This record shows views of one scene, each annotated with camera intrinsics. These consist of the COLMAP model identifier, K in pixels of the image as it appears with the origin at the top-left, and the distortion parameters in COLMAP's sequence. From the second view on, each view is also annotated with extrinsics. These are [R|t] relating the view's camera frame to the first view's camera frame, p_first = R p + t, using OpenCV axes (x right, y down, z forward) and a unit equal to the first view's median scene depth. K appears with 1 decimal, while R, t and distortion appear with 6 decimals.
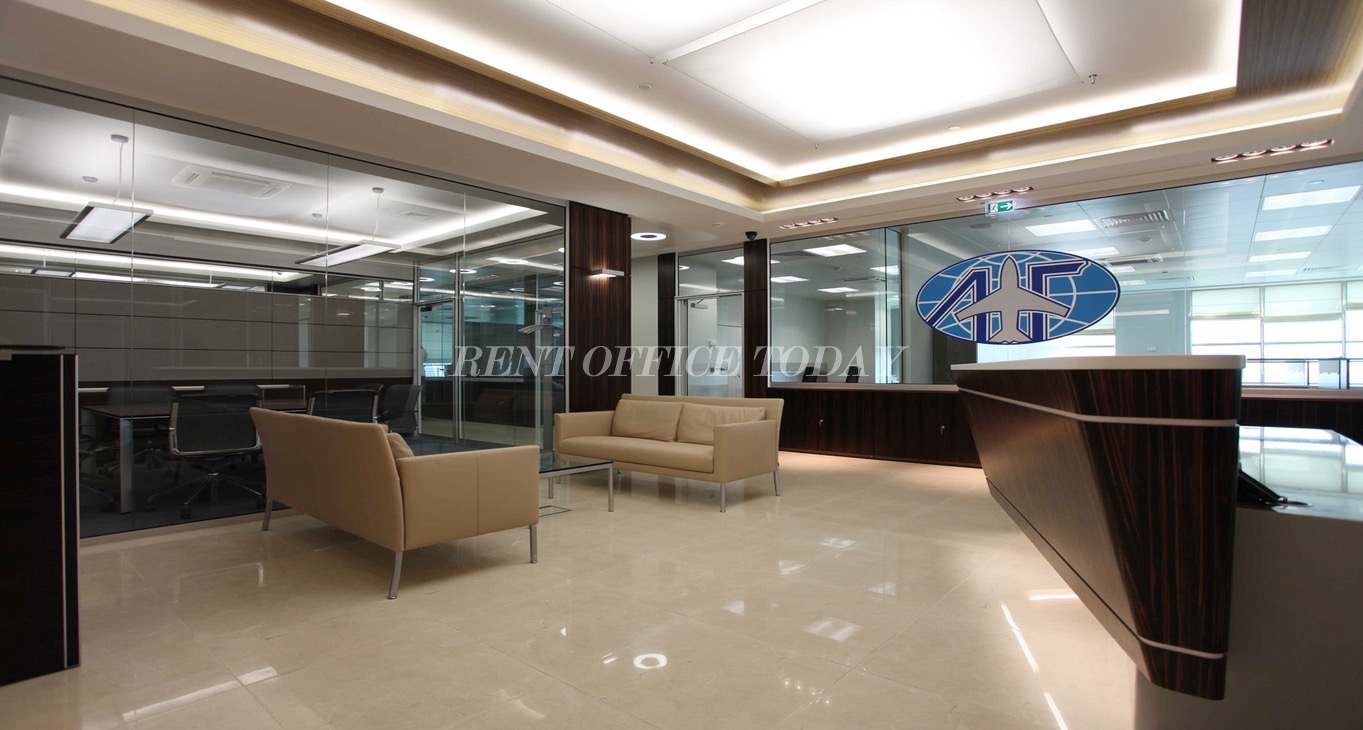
lens RADIAL K [[646.8, 0, 687.0], [0, 646.8, 362.9], [0, 0, 1]] dist [-0.037265, 0.017898]
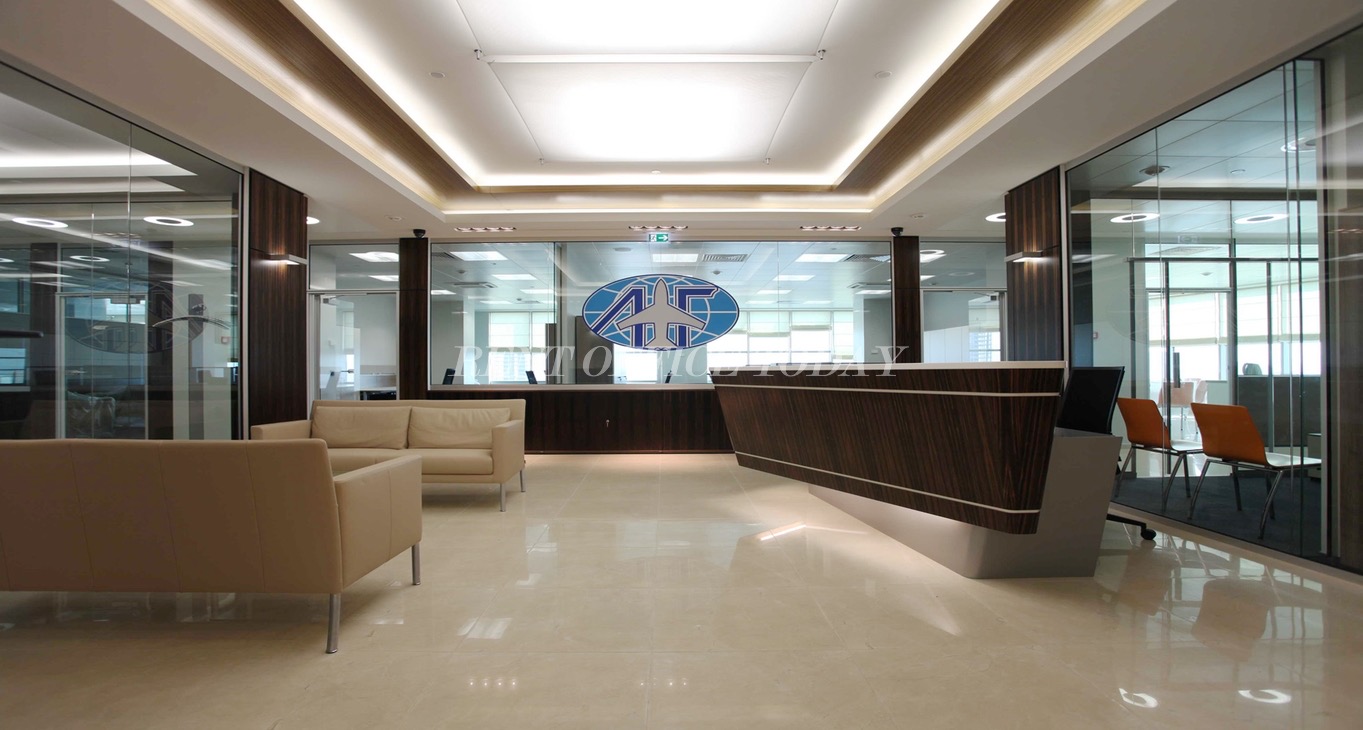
lens RADIAL K [[646.8, 0, 648.5], [0, 646.8, 361.5], [0, 0, 1]] dist [-0.037265, 0.017898]
pose [[0.774656, 0.003713, 0.632372, -0.299054], [0.000668, 0.999977, -0.006690, 0.001466], [-0.632383, 0.005604, 0.774636, 0.049500]]
